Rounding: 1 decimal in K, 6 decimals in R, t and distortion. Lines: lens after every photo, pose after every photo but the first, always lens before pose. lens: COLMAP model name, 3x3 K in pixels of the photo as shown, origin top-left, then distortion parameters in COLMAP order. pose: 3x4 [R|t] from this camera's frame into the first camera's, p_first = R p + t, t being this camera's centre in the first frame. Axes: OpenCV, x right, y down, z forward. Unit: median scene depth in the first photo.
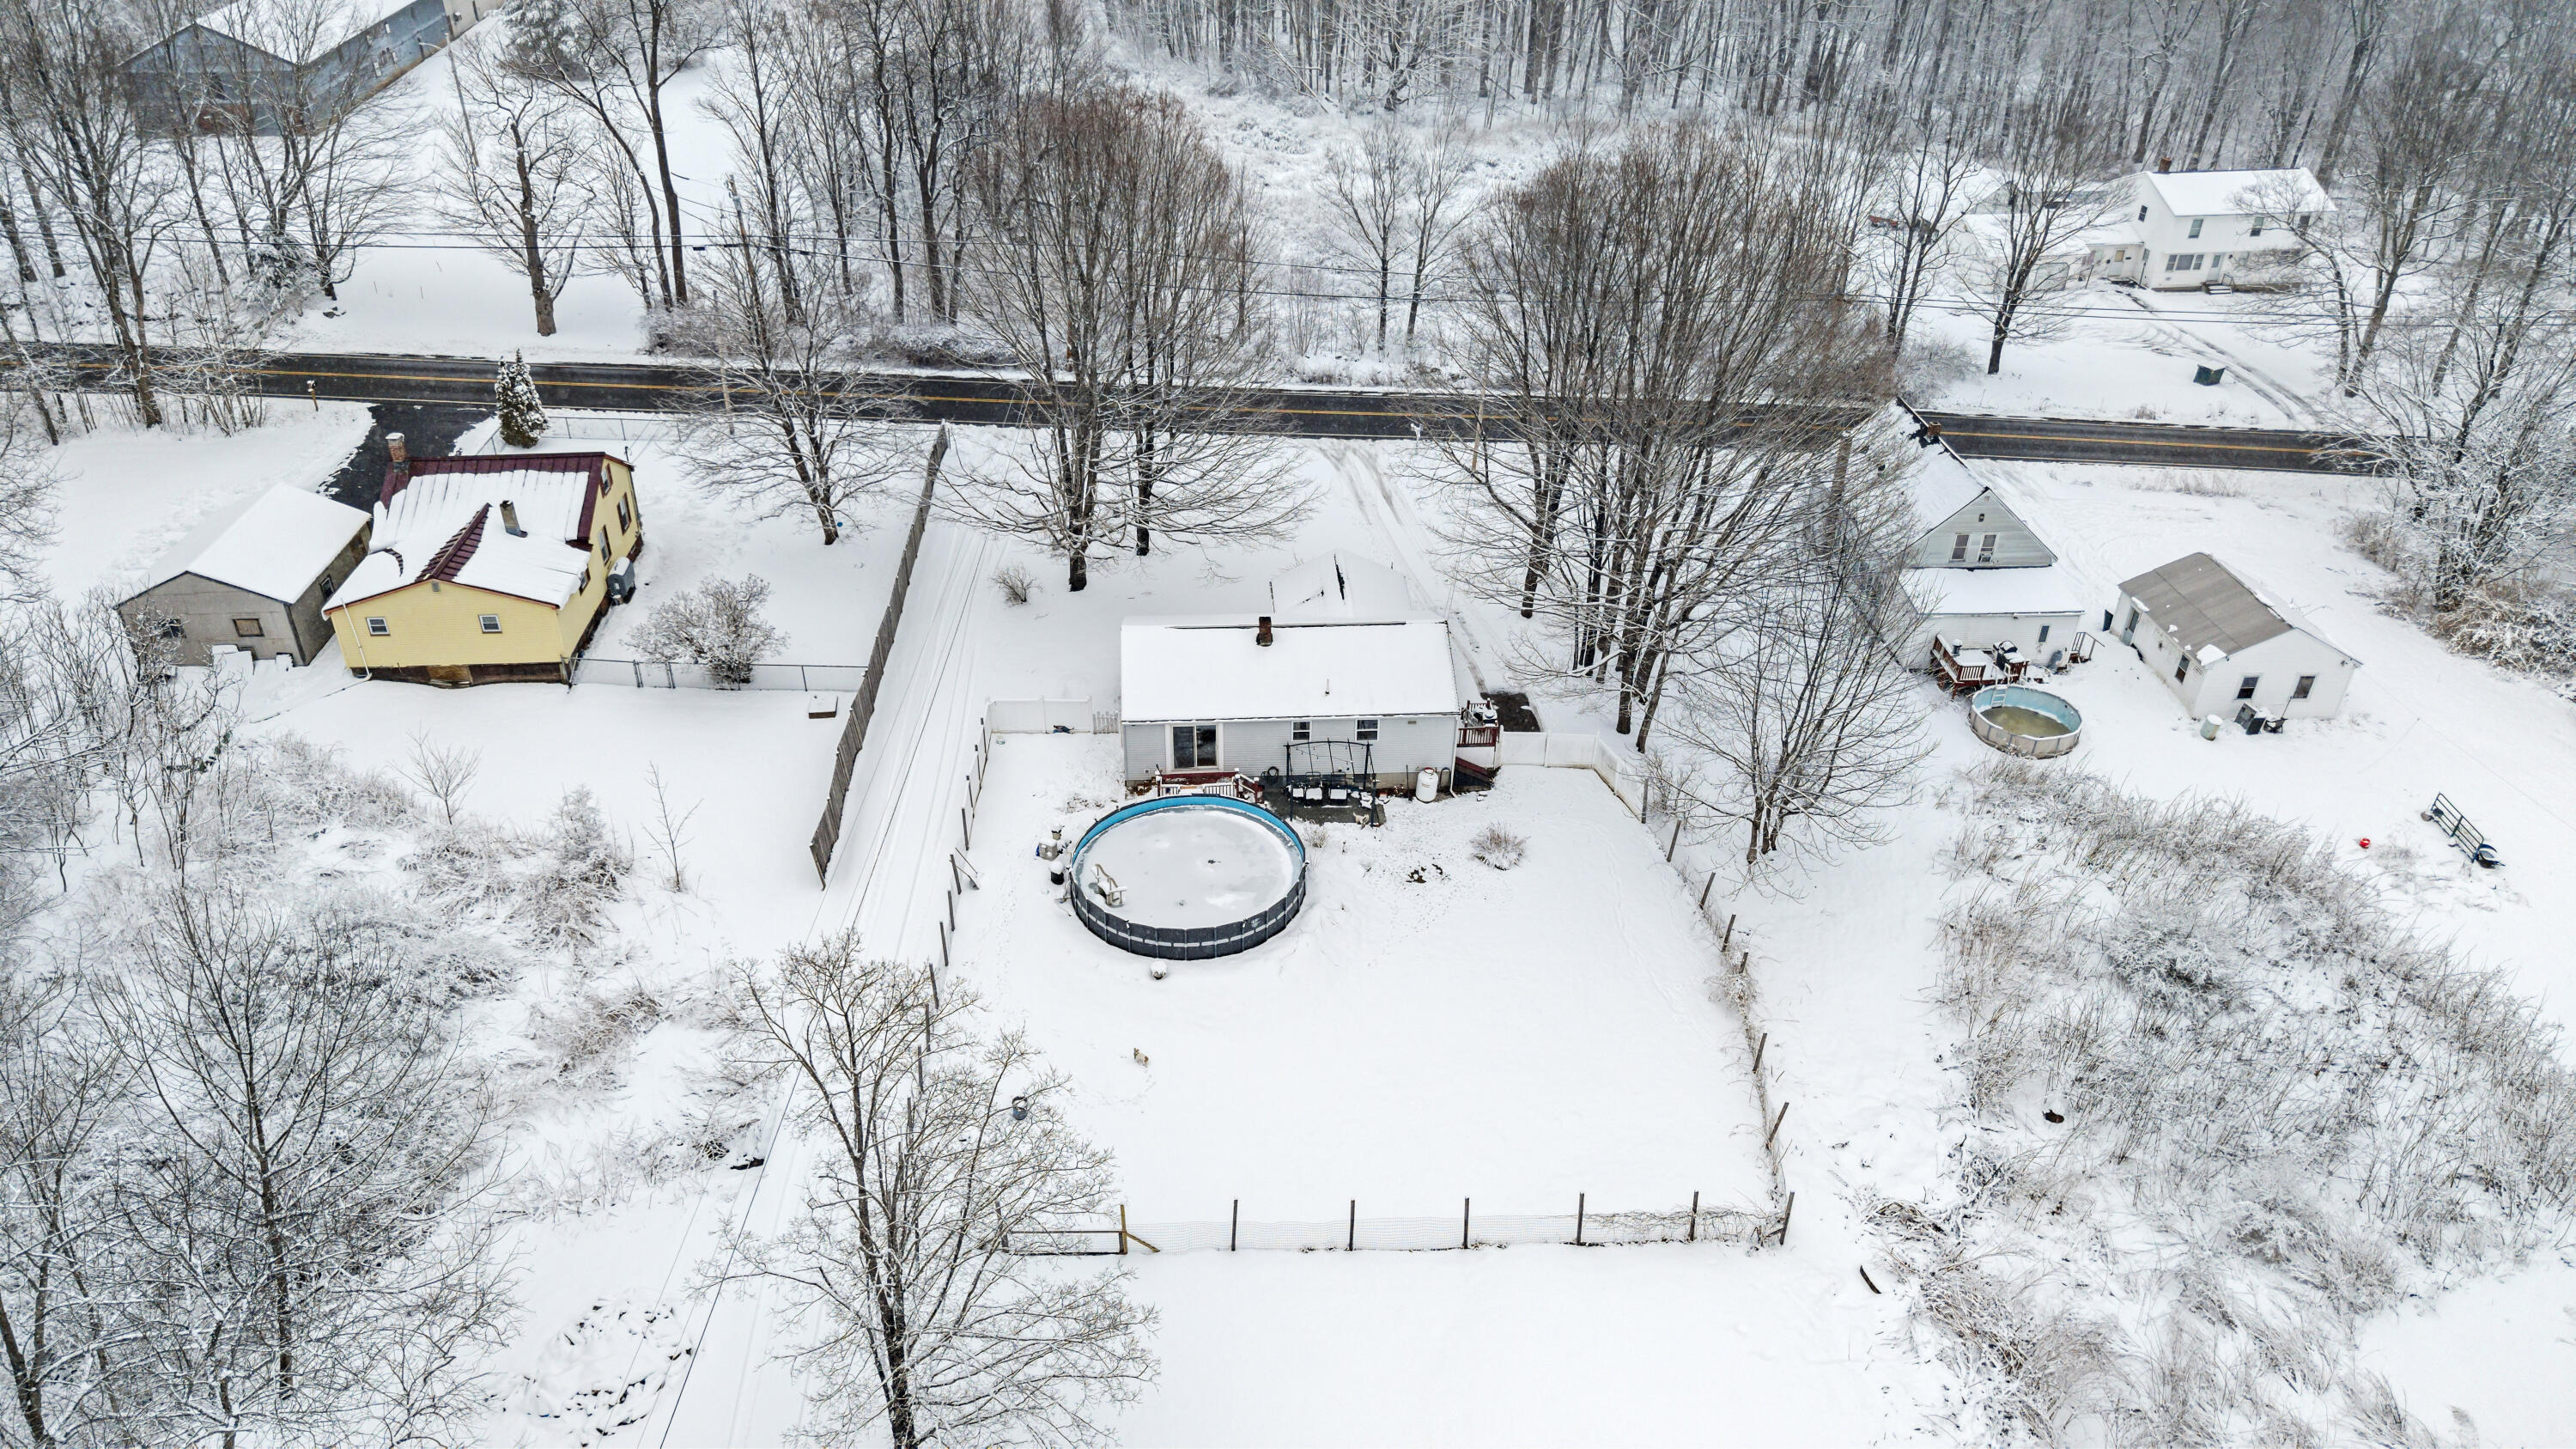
lens RADIAL K [[1734.2, 0, 1296.3], [0, 1734.2, 734.2], [0, 0, 1]] dist [0.043140, -0.041367]
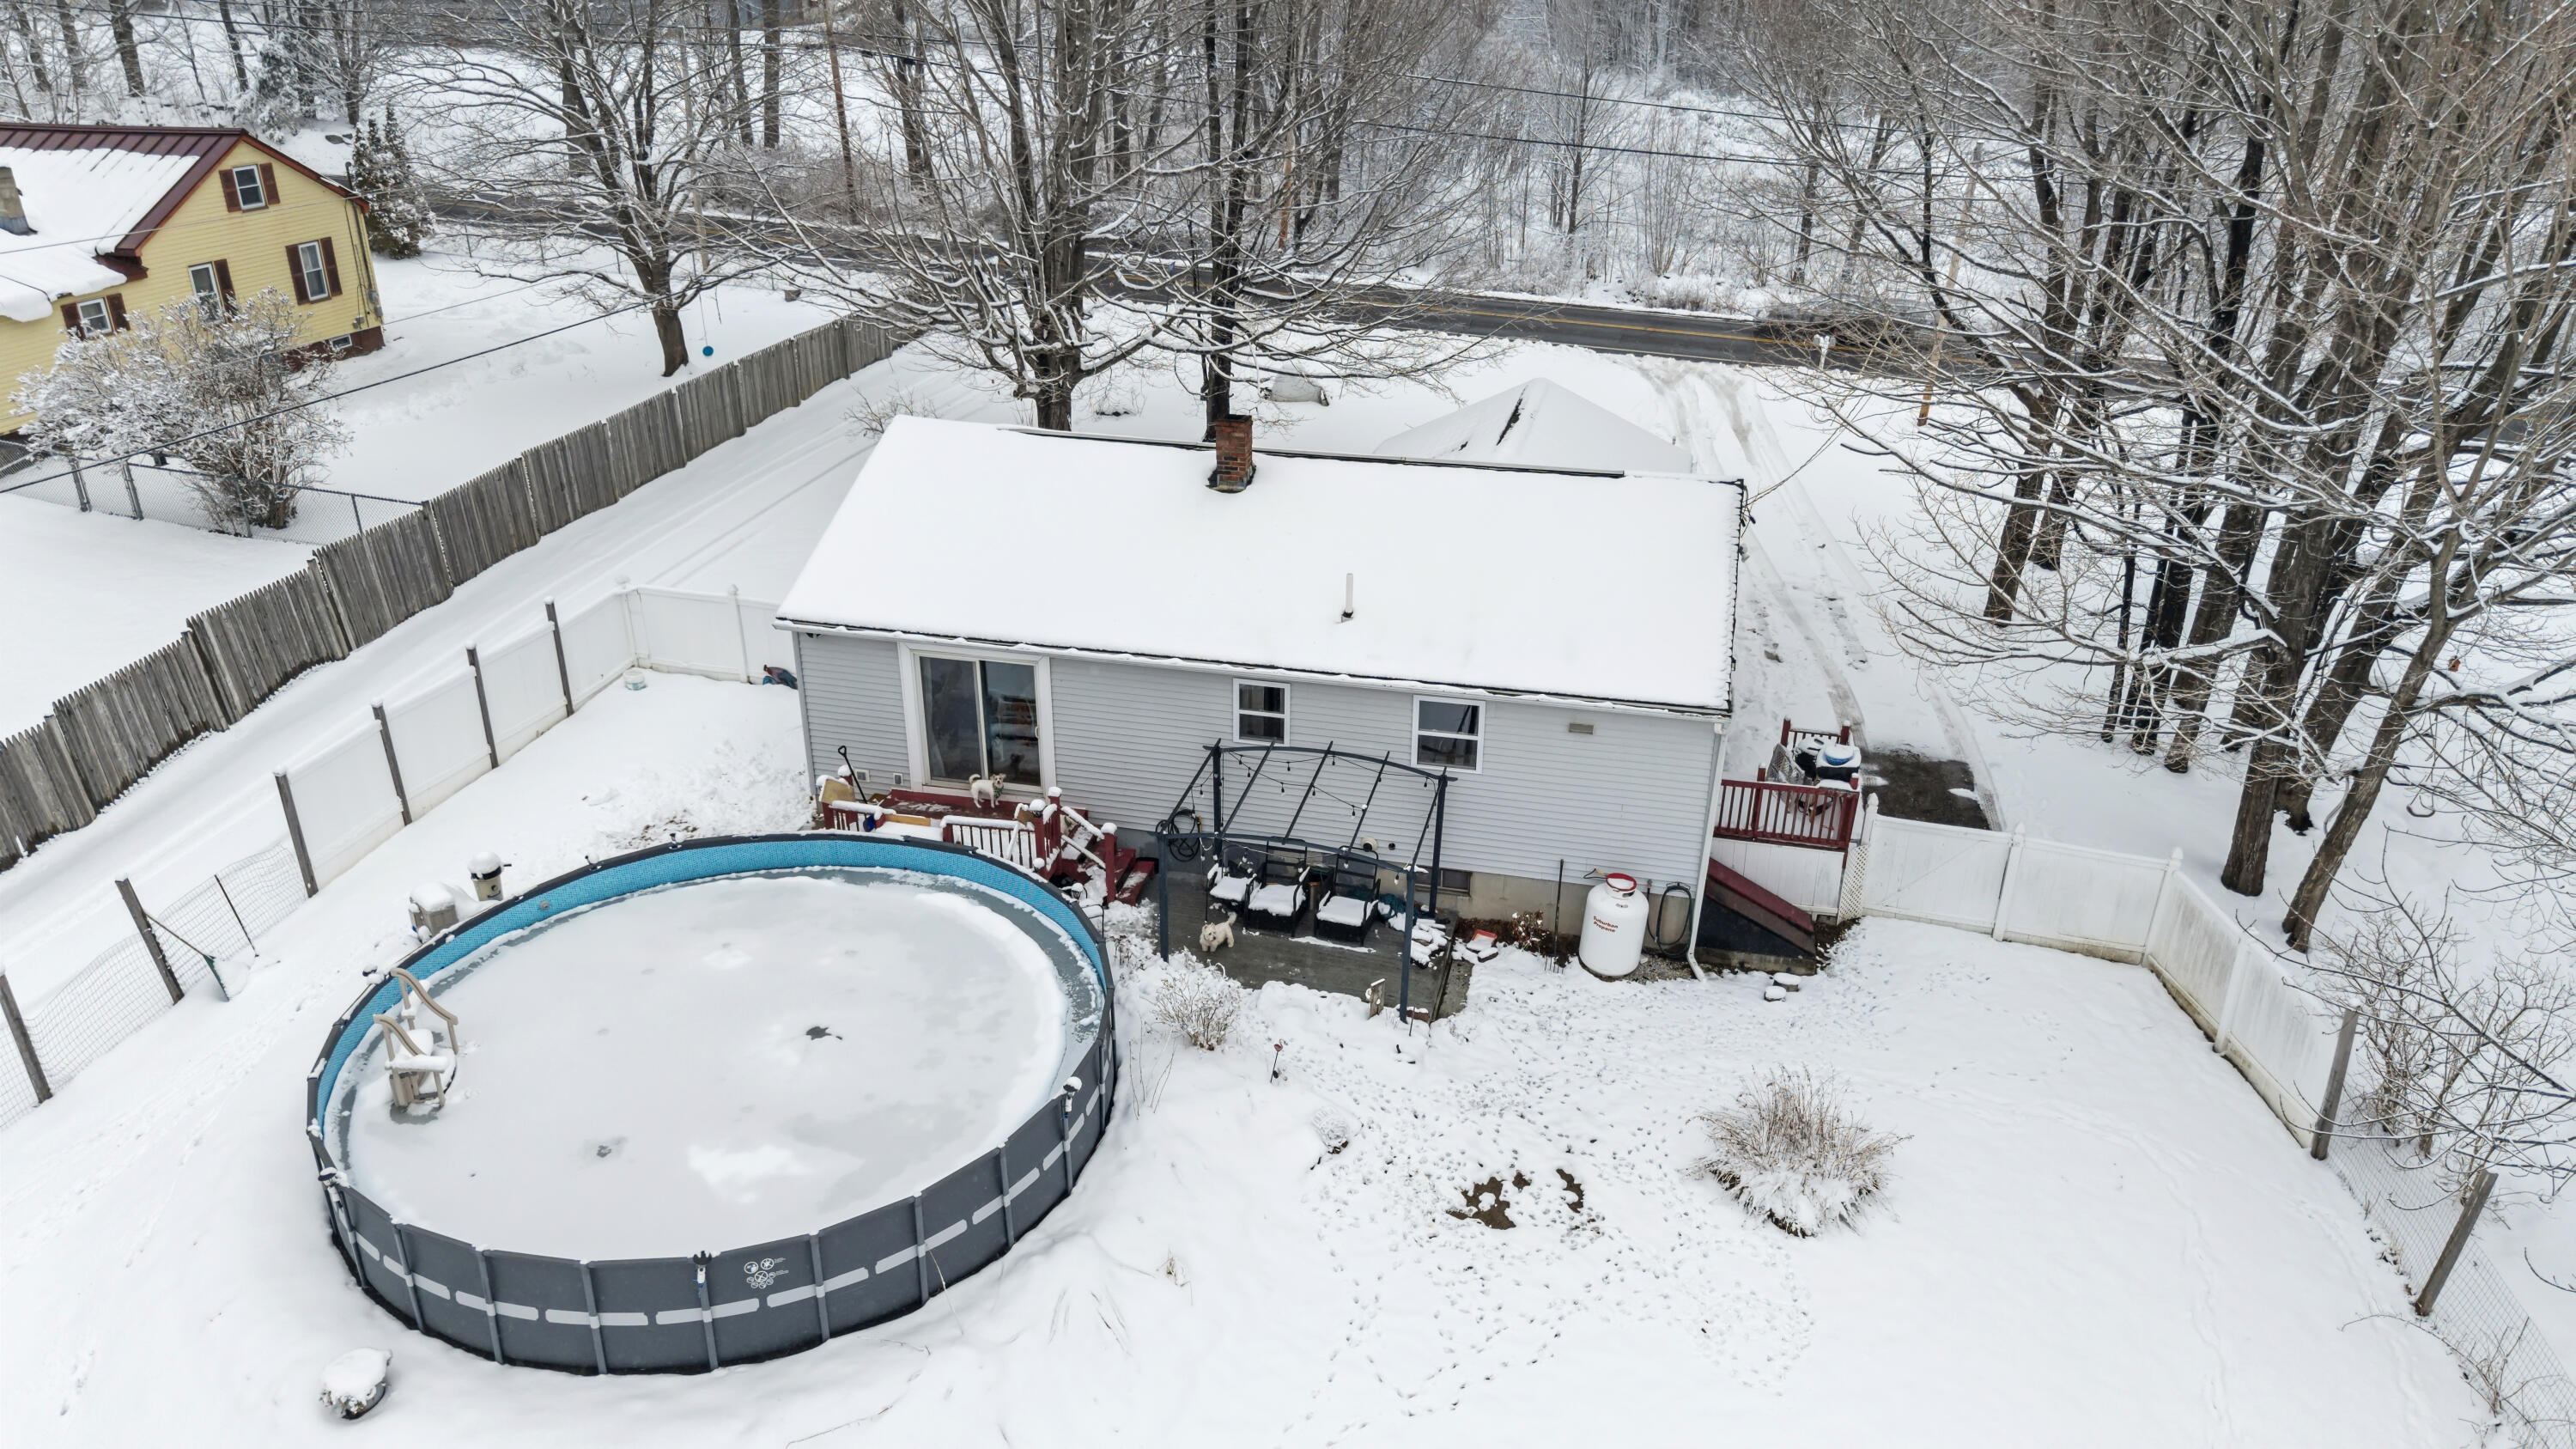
lens RADIAL K [[1734.2, 0, 1289.8], [0, 1734.2, 699.5], [0, 0, 1]] dist [0.043140, -0.041367]
pose [[0.955197, 0.113104, -0.273506, 0.103679], [-0.151012, 0.981010, -0.121719, 0.037073], [0.254545, 0.157568, 0.954138, 0.655938]]
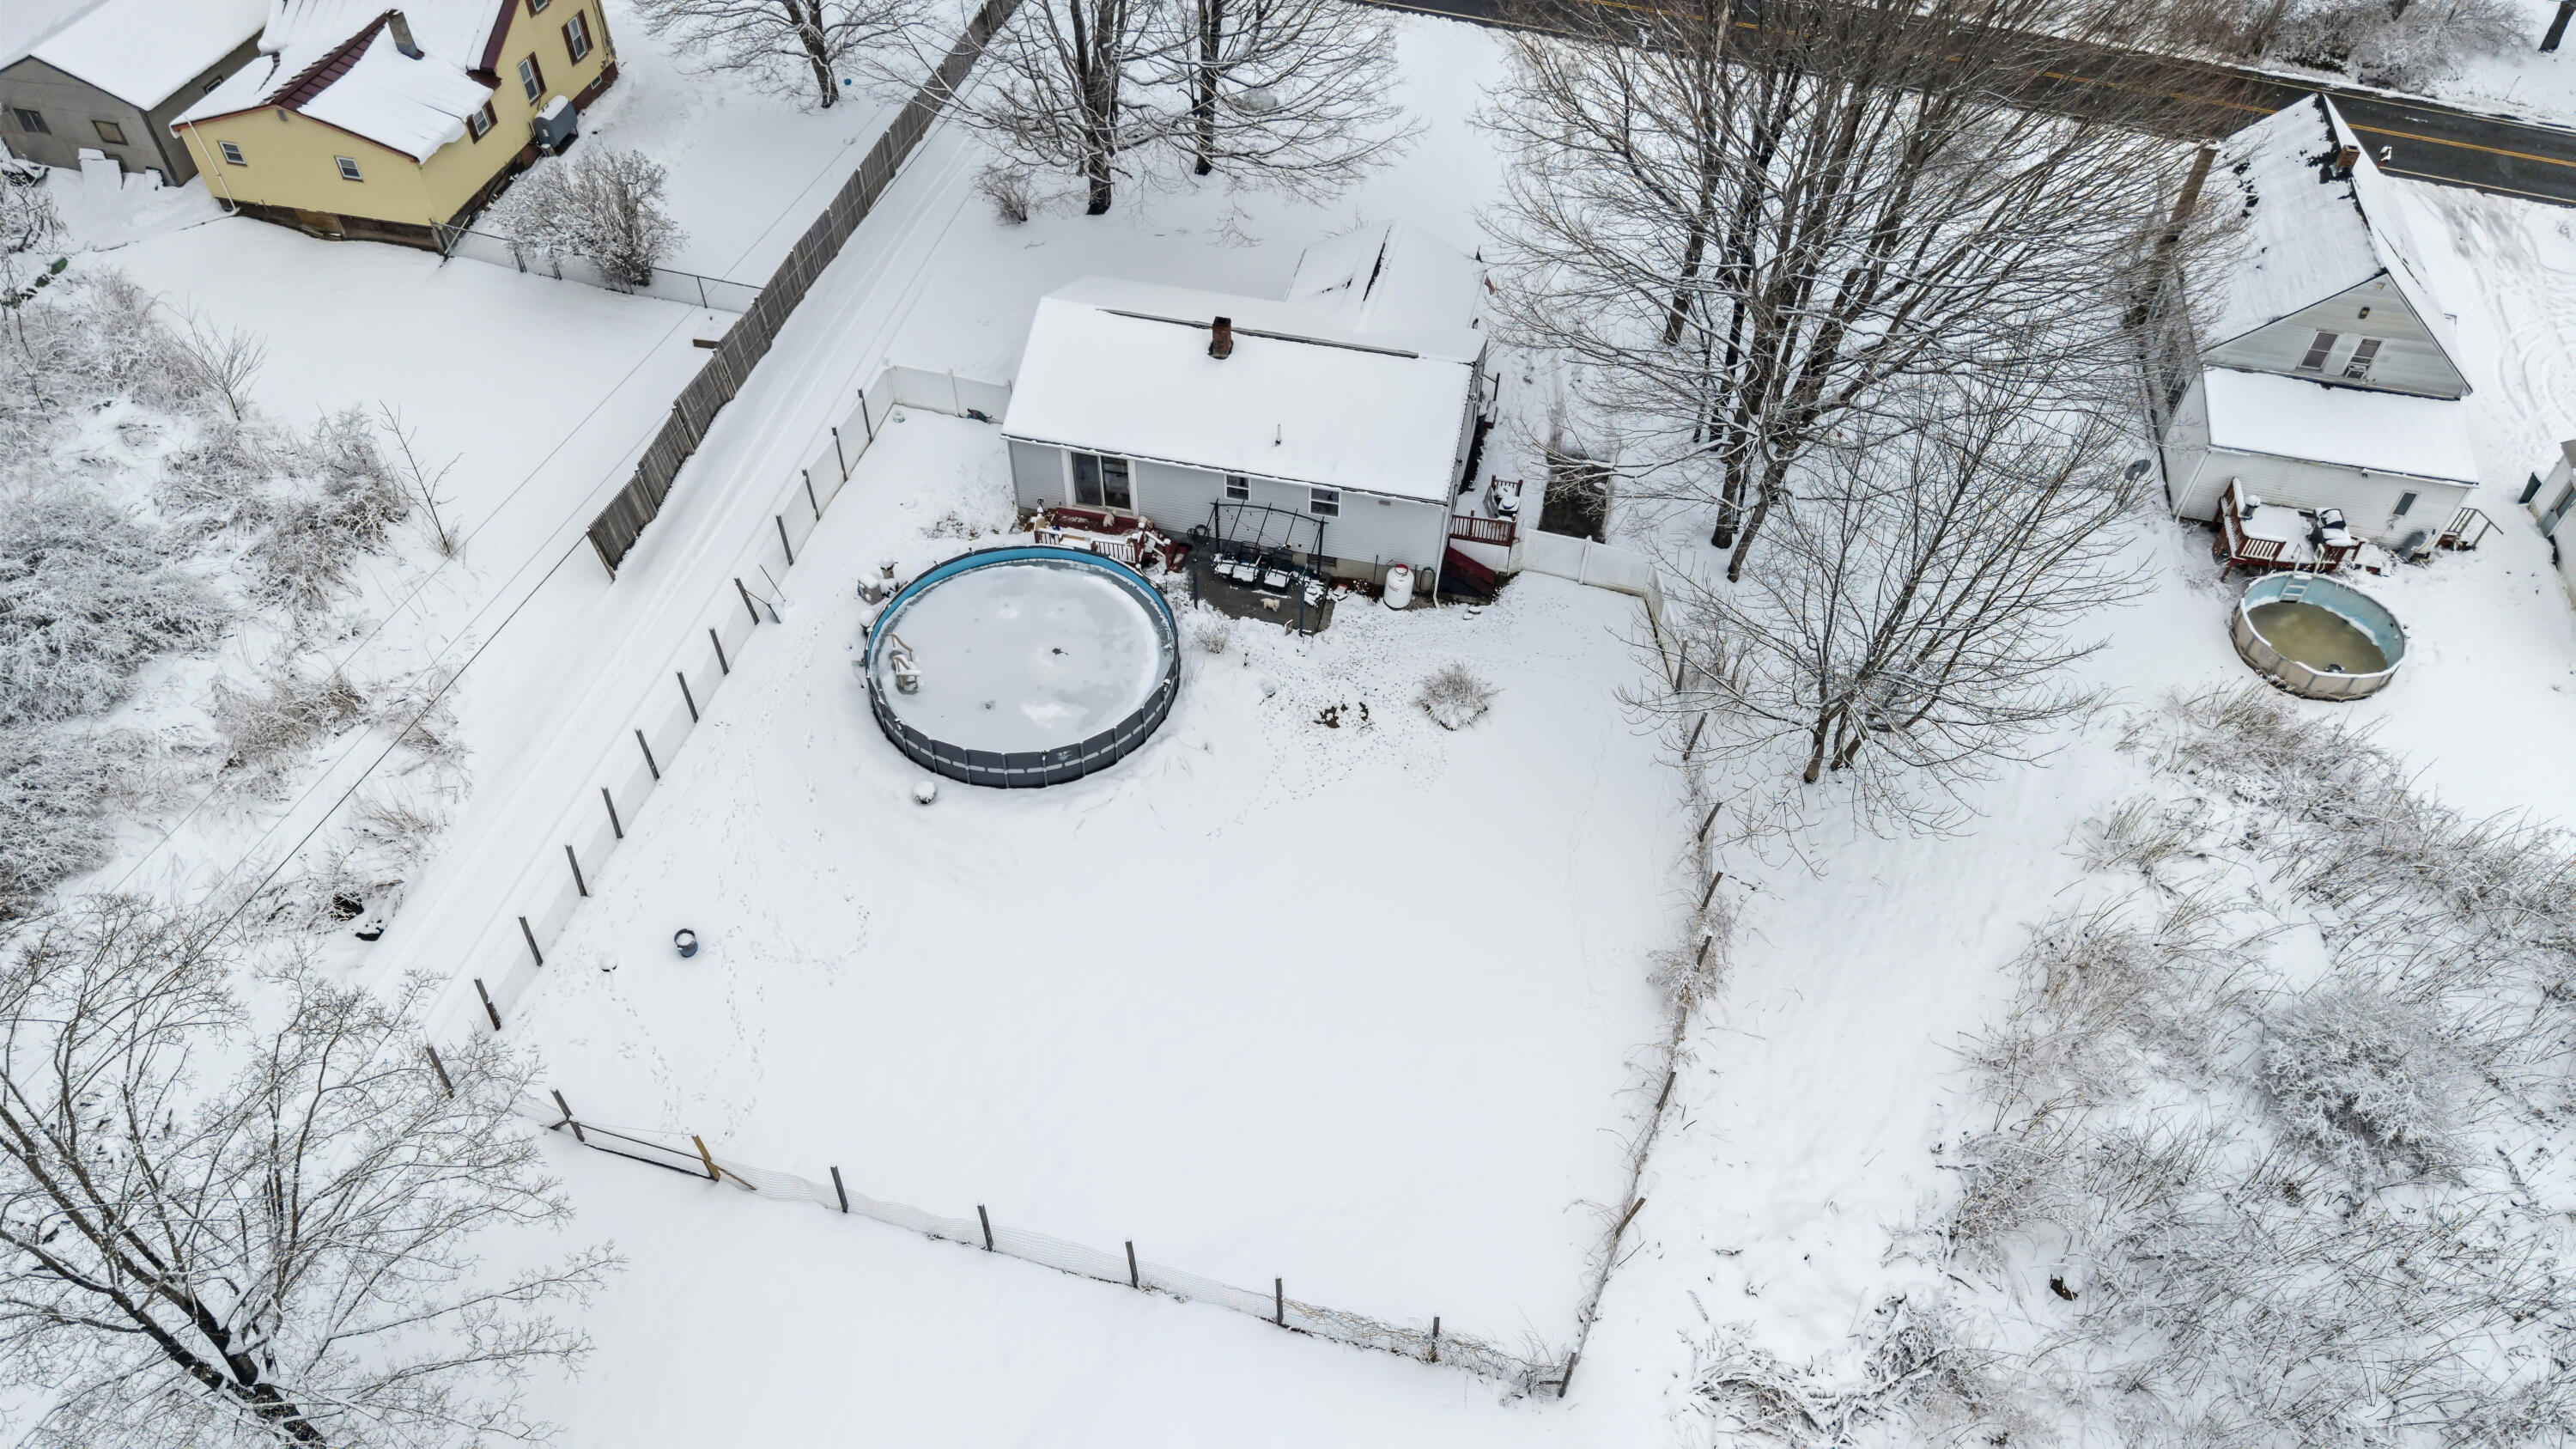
lens RADIAL K [[1734.2, 0, 1294.4], [0, 1734.2, 730.4], [0, 0, 1]] dist [0.043140, -0.041367]
pose [[0.958839, 0.208582, -0.192671, 0.190371], [-0.152128, 0.950285, 0.271688, -0.107891], [0.239762, -0.231195, 0.942902, 0.272301]]
